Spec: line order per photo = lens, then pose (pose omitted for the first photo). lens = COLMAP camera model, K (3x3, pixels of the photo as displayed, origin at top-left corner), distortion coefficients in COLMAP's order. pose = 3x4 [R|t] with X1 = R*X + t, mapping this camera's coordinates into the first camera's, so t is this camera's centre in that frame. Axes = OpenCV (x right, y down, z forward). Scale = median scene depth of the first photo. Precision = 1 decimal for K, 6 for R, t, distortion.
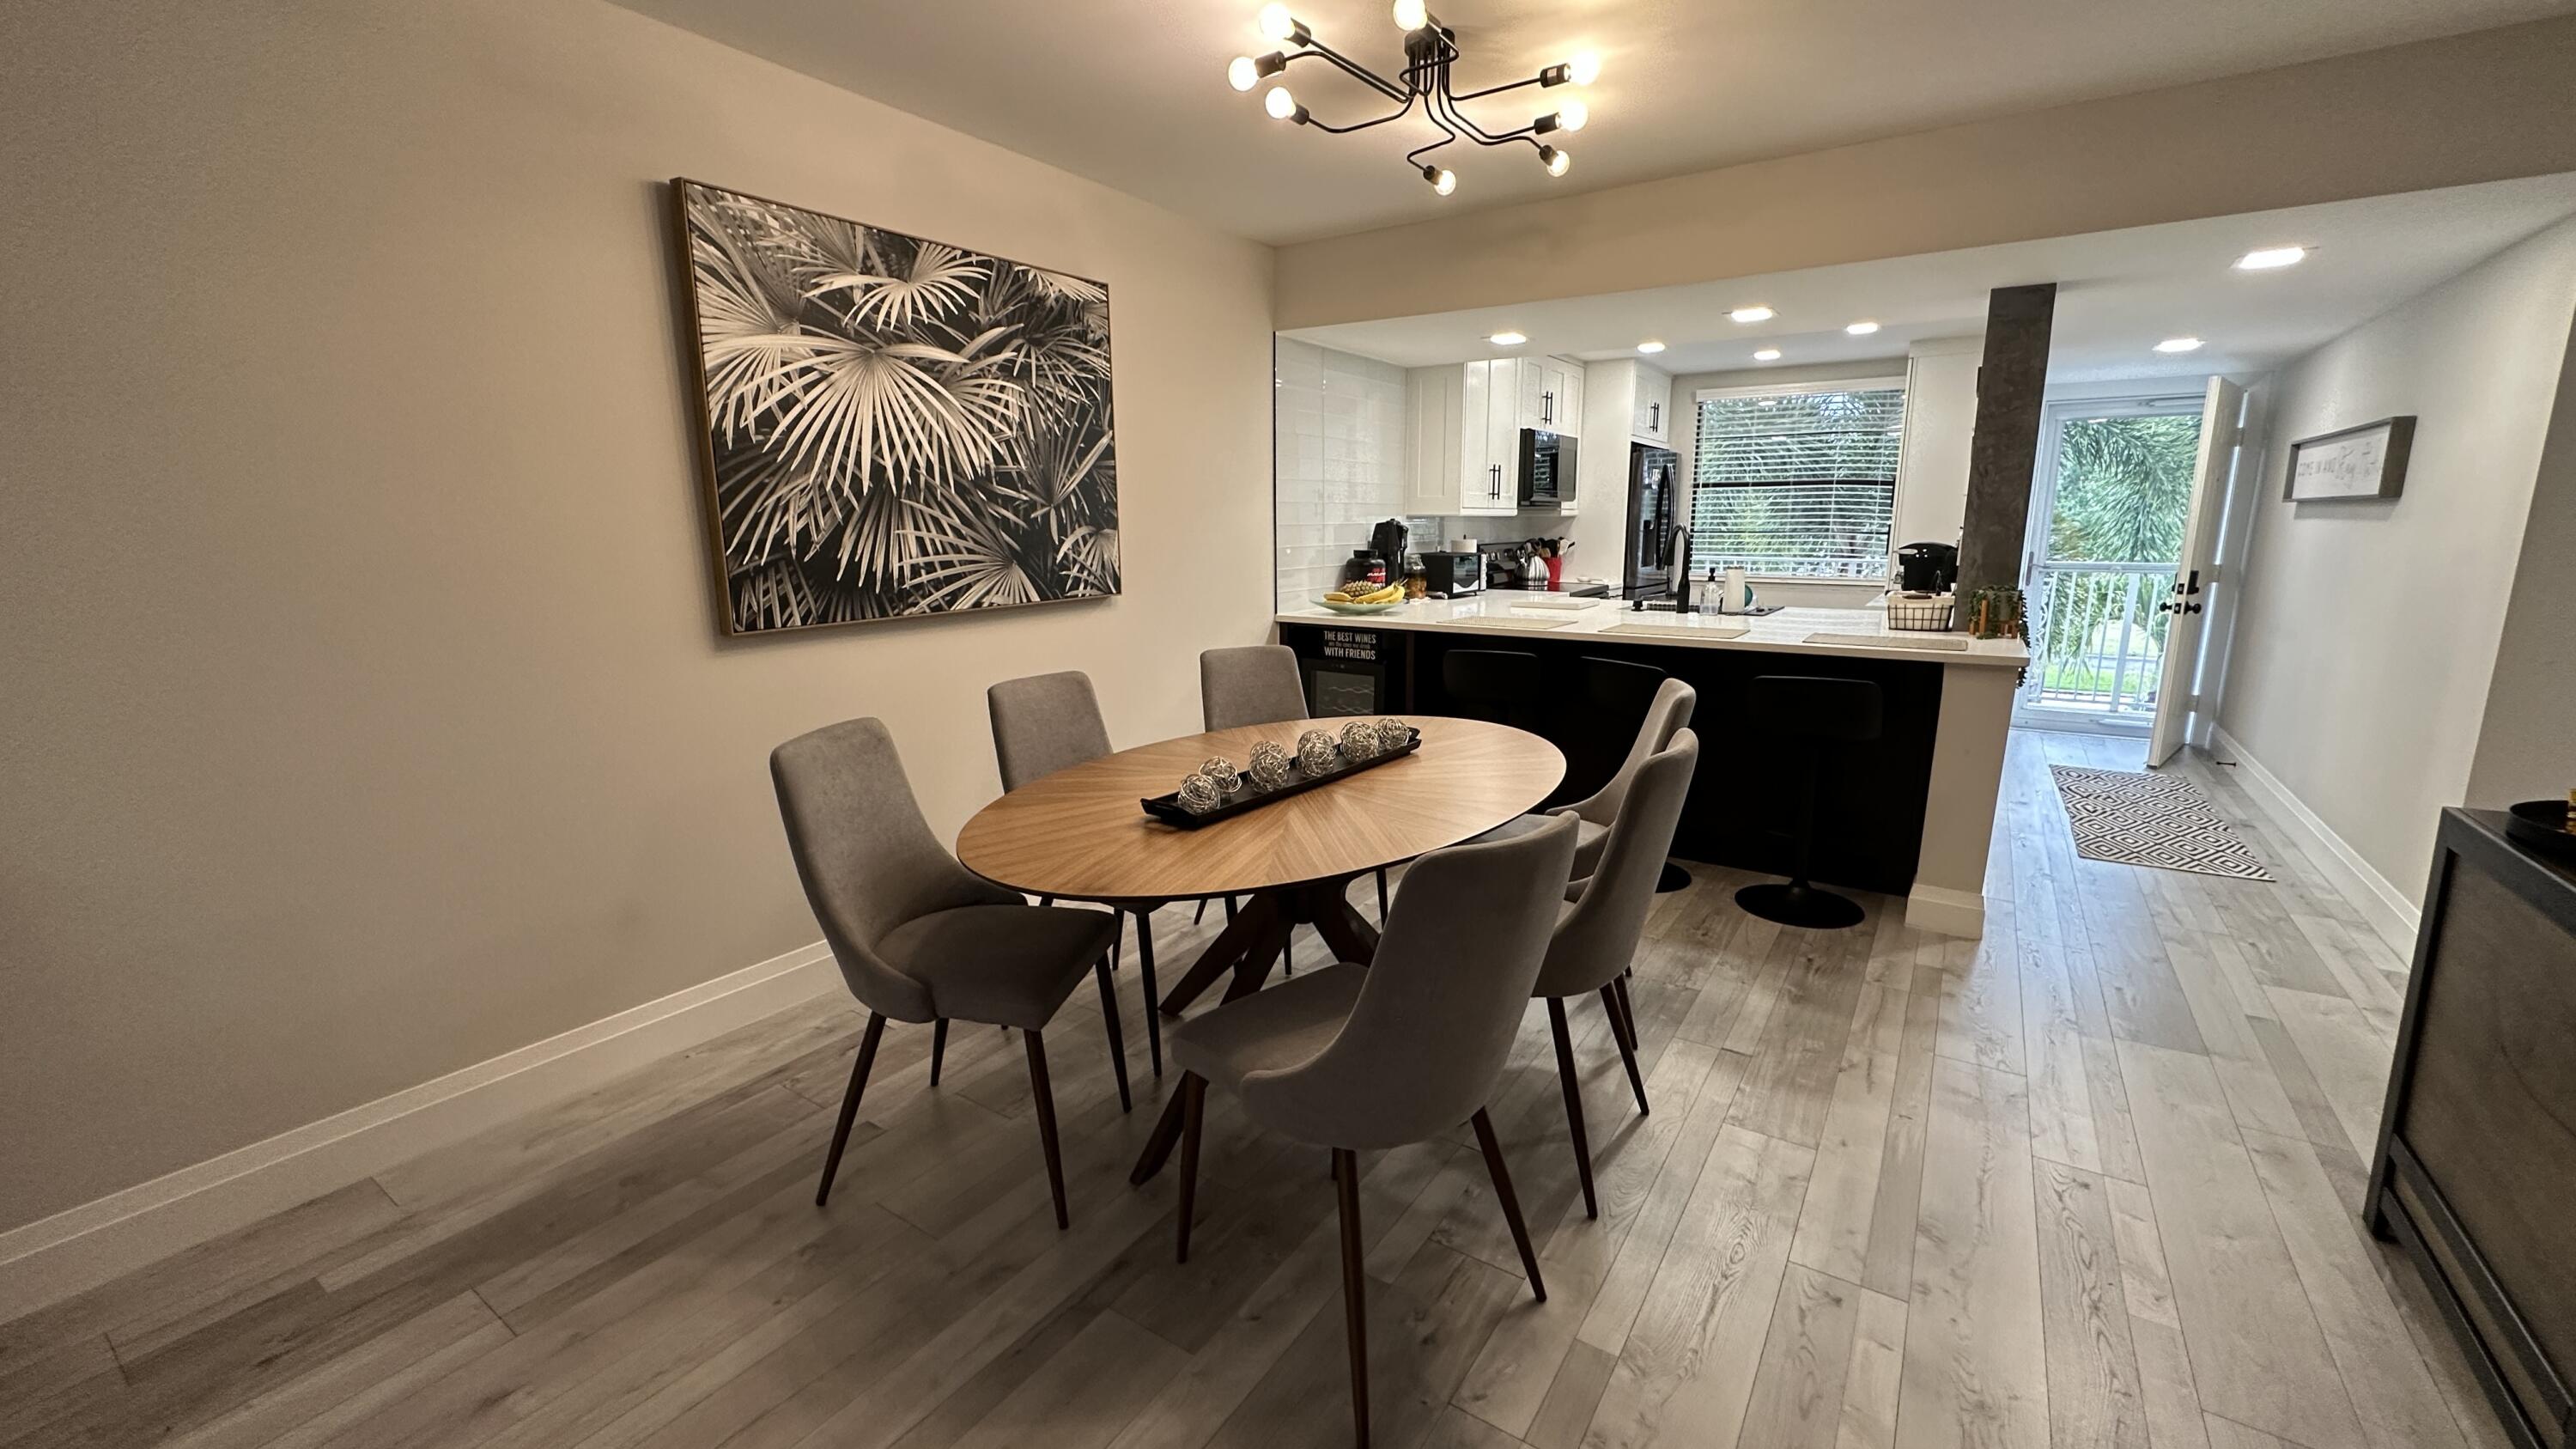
lens RADIAL K [[1025.9, 0, 1290.5], [0, 1025.9, 721.2], [0, 0, 1]] dist [-0.001621, 0.000651]
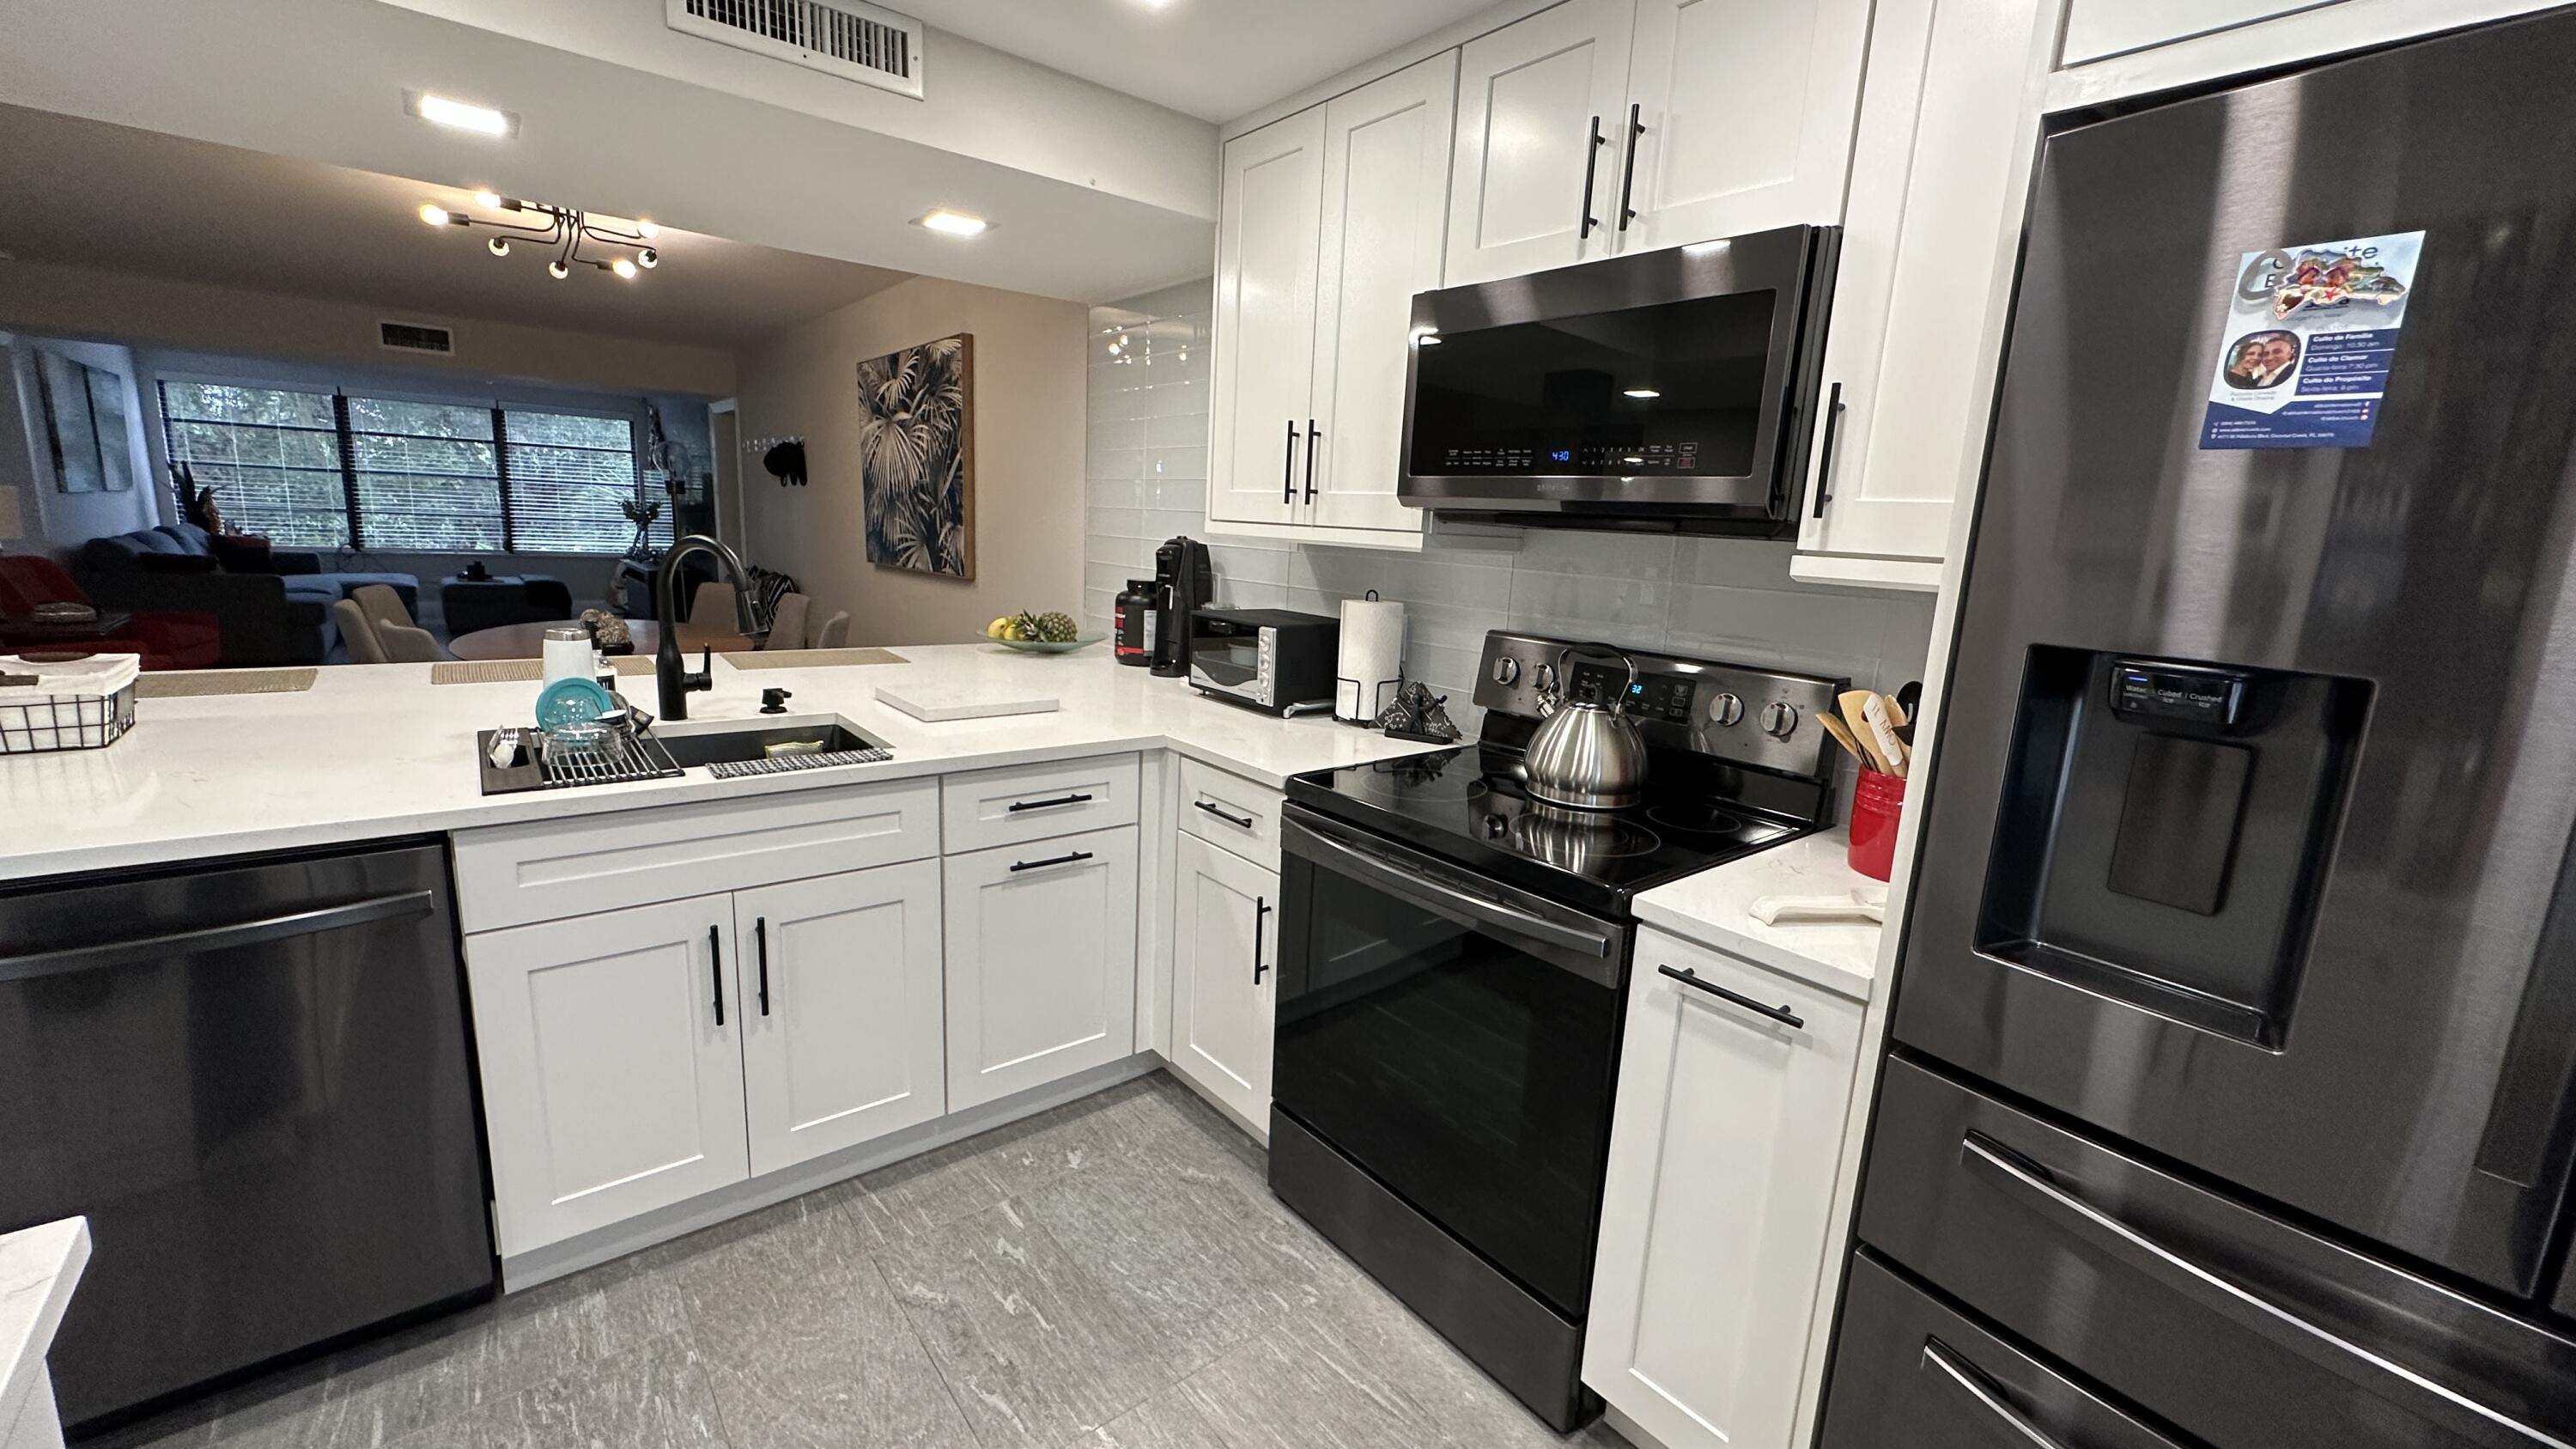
lens RADIAL K [[1016.4, 0, 1283.6], [0, 1016.4, 715.5], [0, 0, 1]] dist [0.000427, 0.000239]
pose [[-0.286953, 0.170625, -0.942627, 1.080655], [-0.233295, 0.941935, 0.241520, -0.417453], [0.929102, 0.289215, -0.230485, 1.990883]]
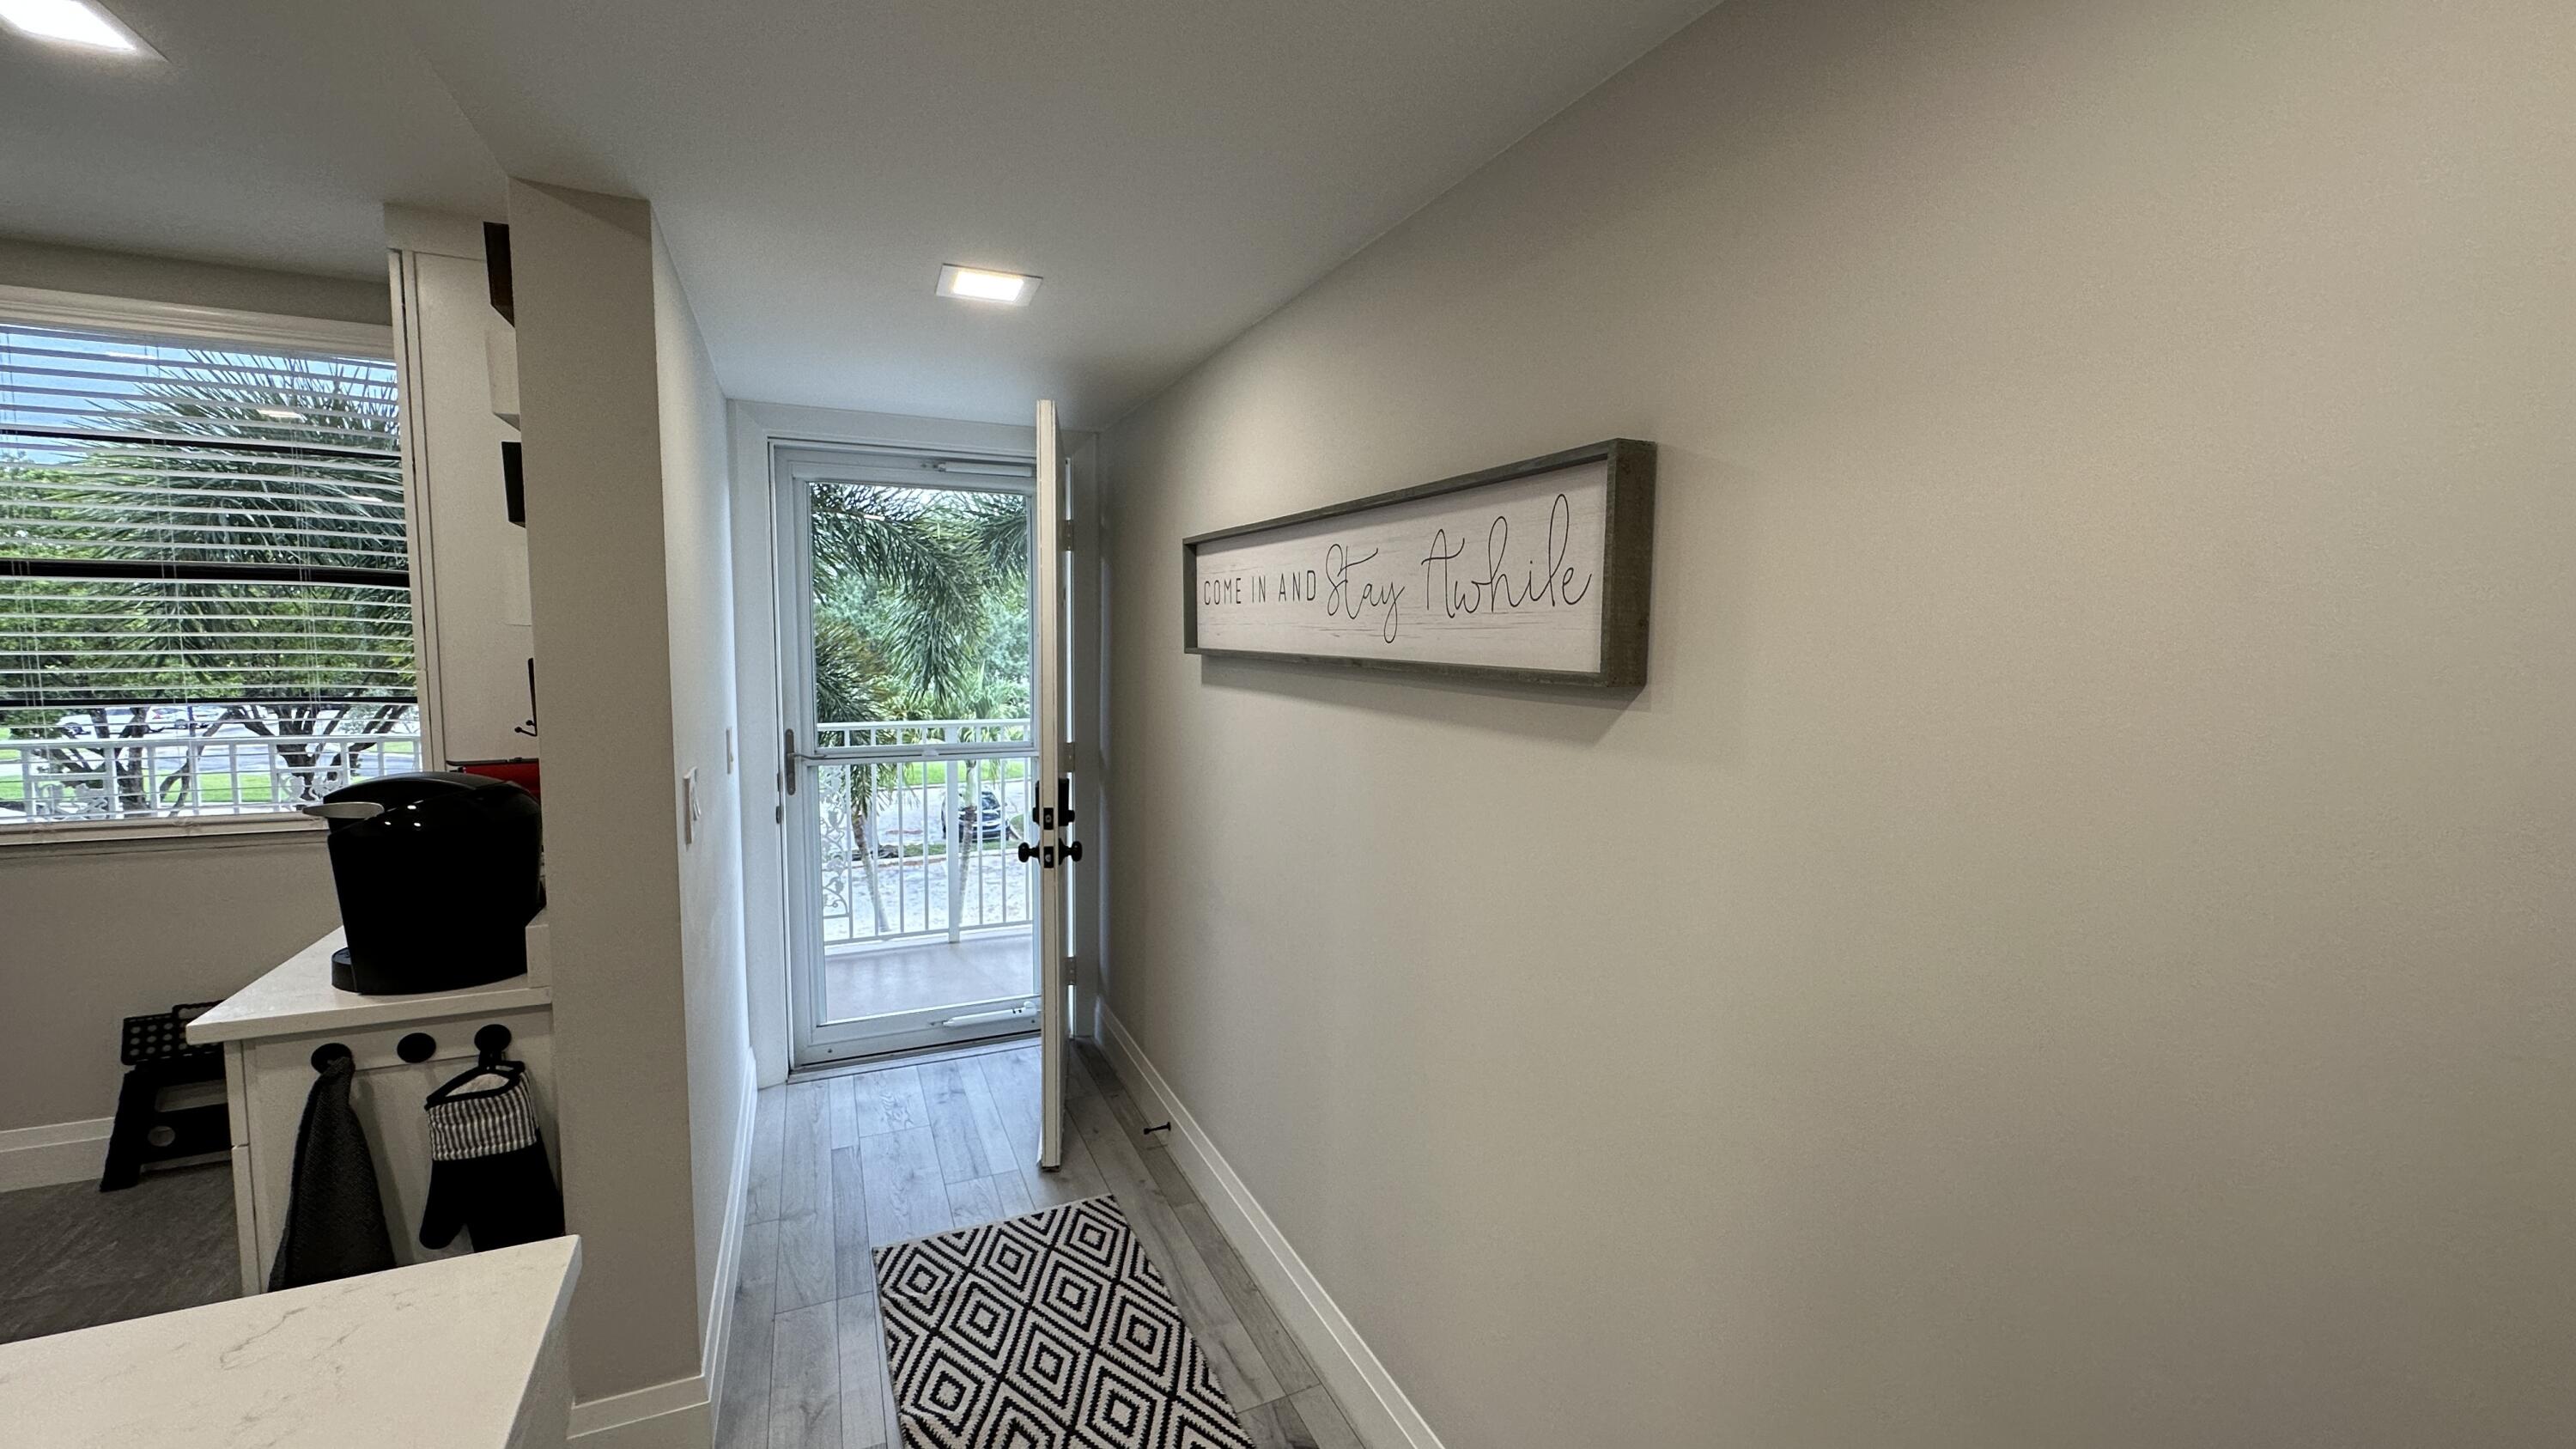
lens RADIAL K [[1003.9, 0, 1315.9], [0, 1003.9, 720.0], [0, 0, 1]] dist [-0.000319, 0.000127]
pose [[0.497368, -0.062137, 0.865312, 0.855971], [0.147997, 0.988888, -0.014056, -0.249890], [-0.854823, 0.135055, 0.501037, 1.062482]]
